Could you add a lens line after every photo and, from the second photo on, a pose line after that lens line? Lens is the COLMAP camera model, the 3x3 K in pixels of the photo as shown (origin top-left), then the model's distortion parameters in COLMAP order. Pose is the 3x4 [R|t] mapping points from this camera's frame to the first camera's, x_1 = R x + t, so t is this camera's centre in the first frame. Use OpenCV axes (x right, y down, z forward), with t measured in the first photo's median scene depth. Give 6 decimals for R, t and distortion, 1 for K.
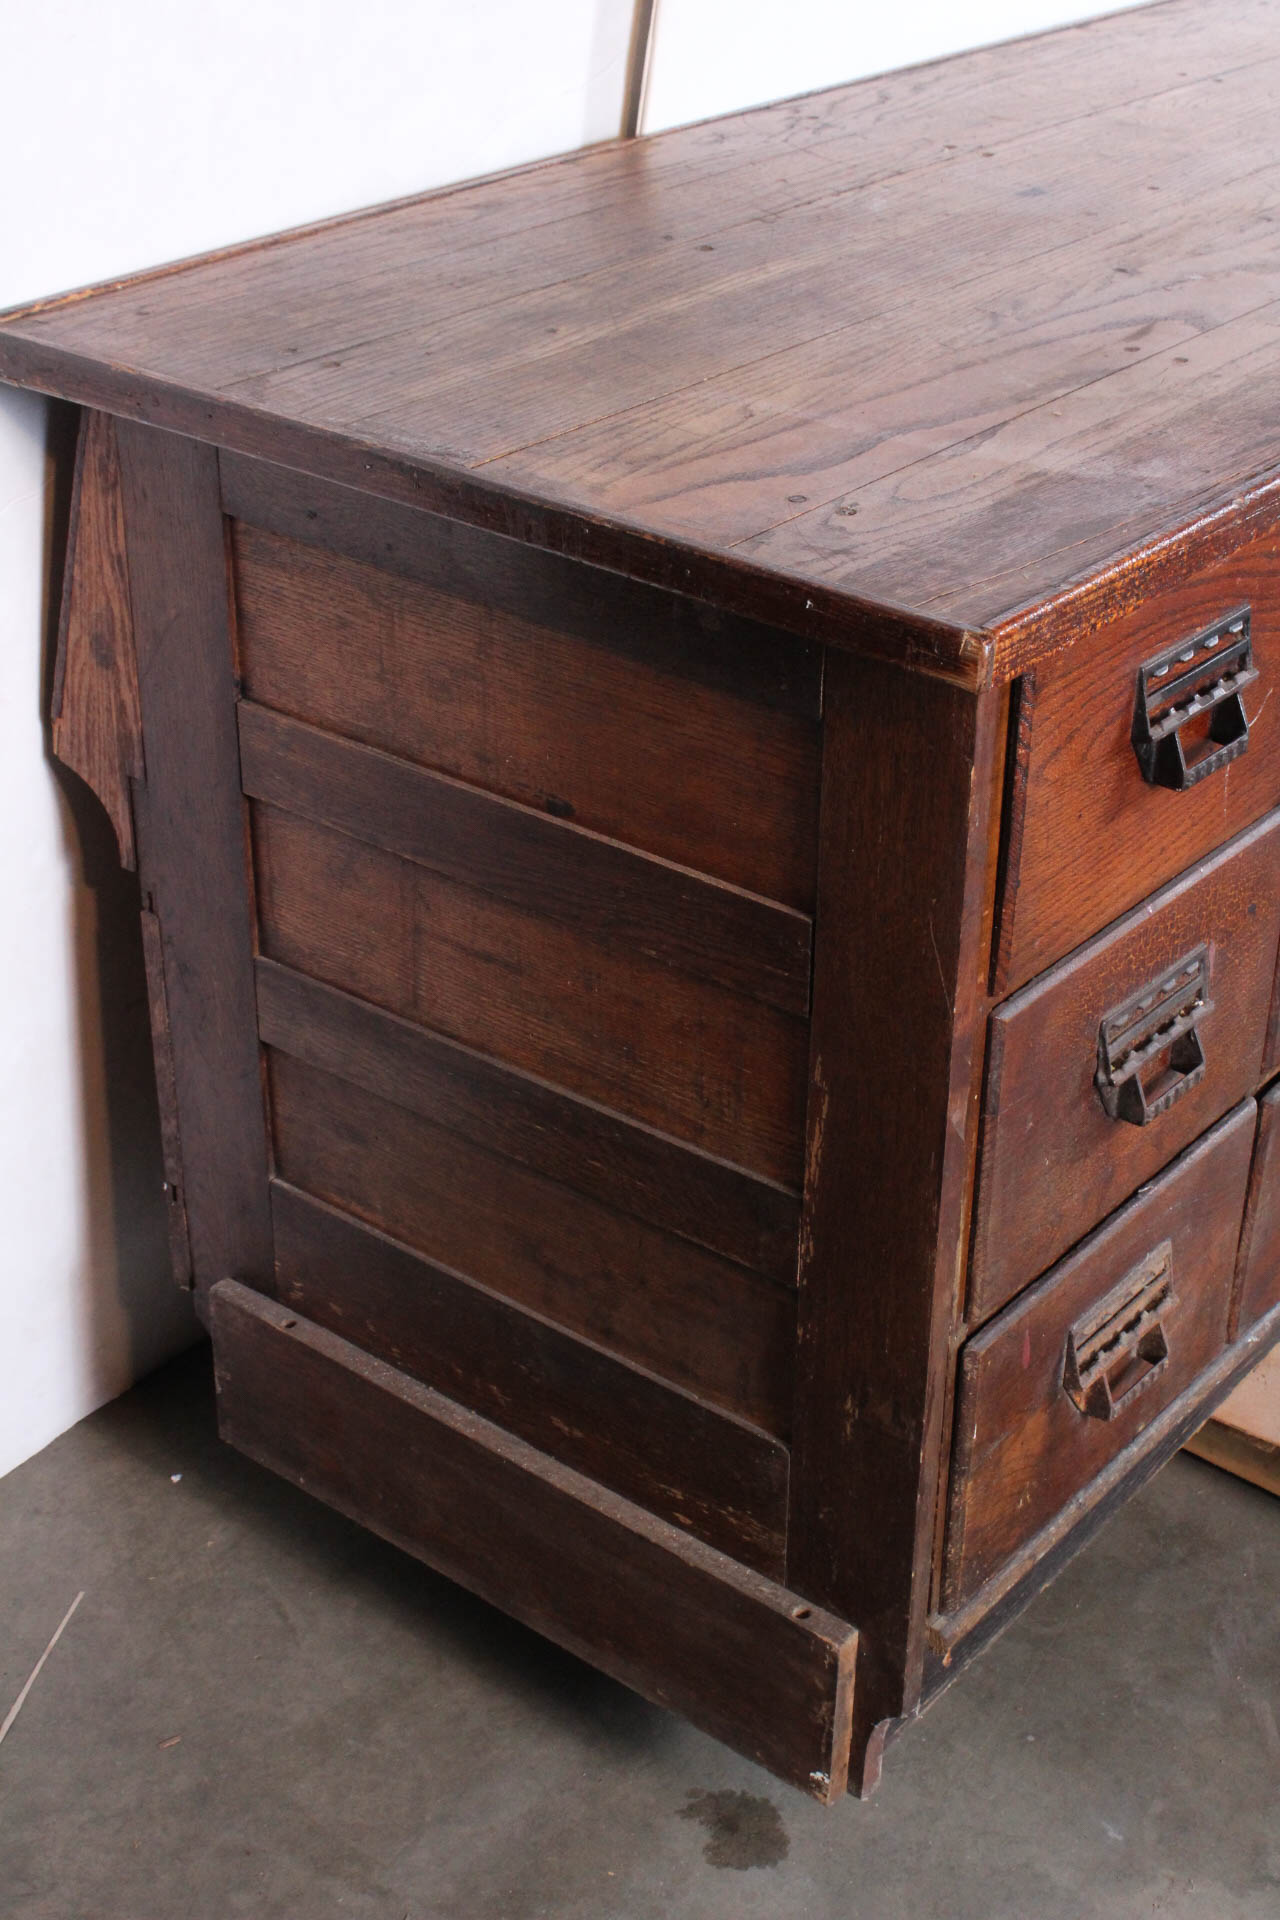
lens RADIAL K [[2857.6, 0, 626.3], [0, 2857.6, 939.9], [0, 0, 1]] dist [-0.024455, 0.000000]
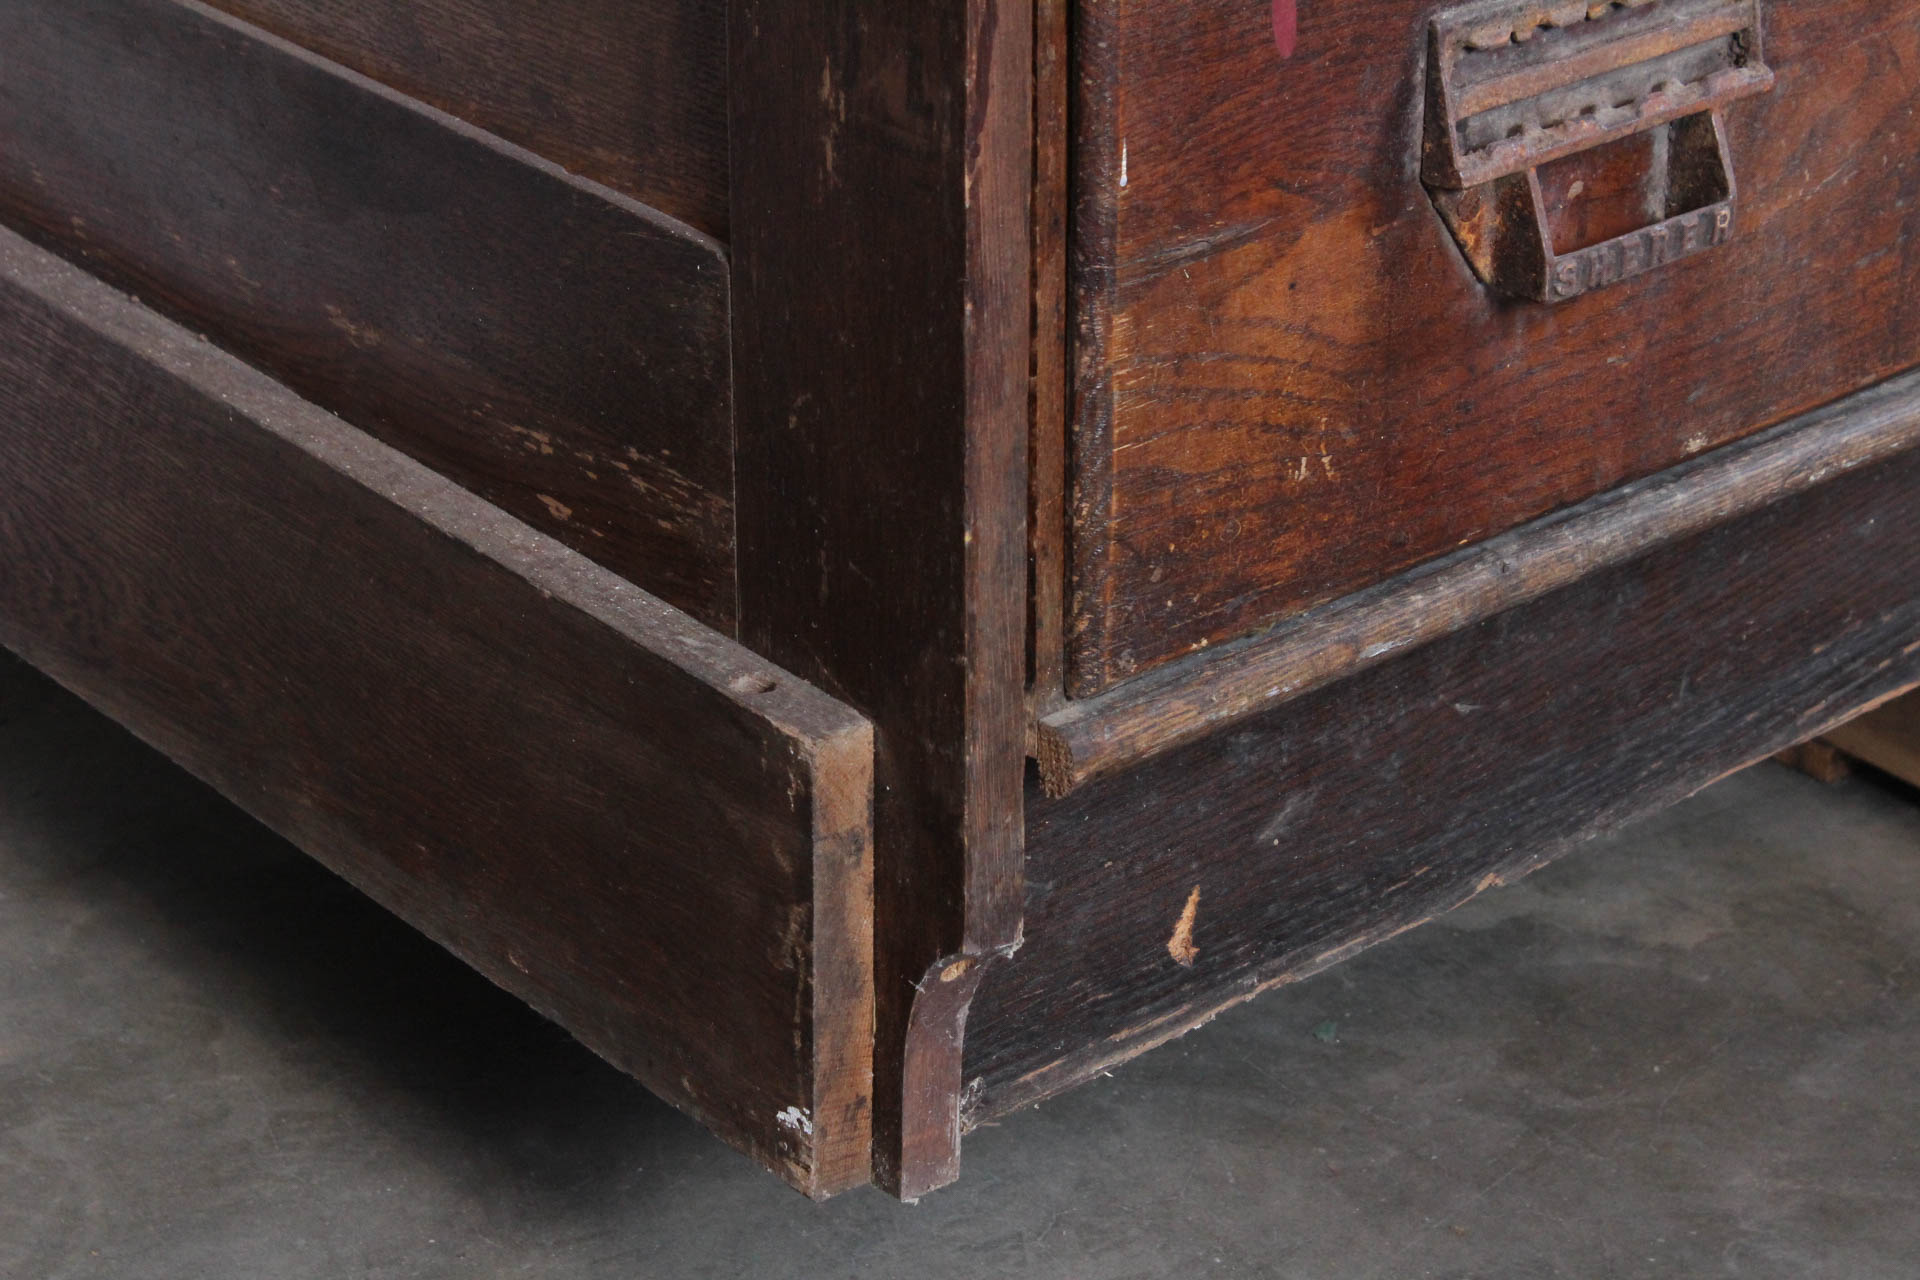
lens RADIAL K [[4524.9, 0, 968.1], [0, 4524.9, 652.4], [0, 0, 1]] dist [0.094787, 0.000000]
pose [[0.981353, 0.071005, -0.178618, 0.209696], [-0.084806, 0.993875, -0.070848, 0.274546], [0.172494, 0.084675, 0.981364, 0.352174]]
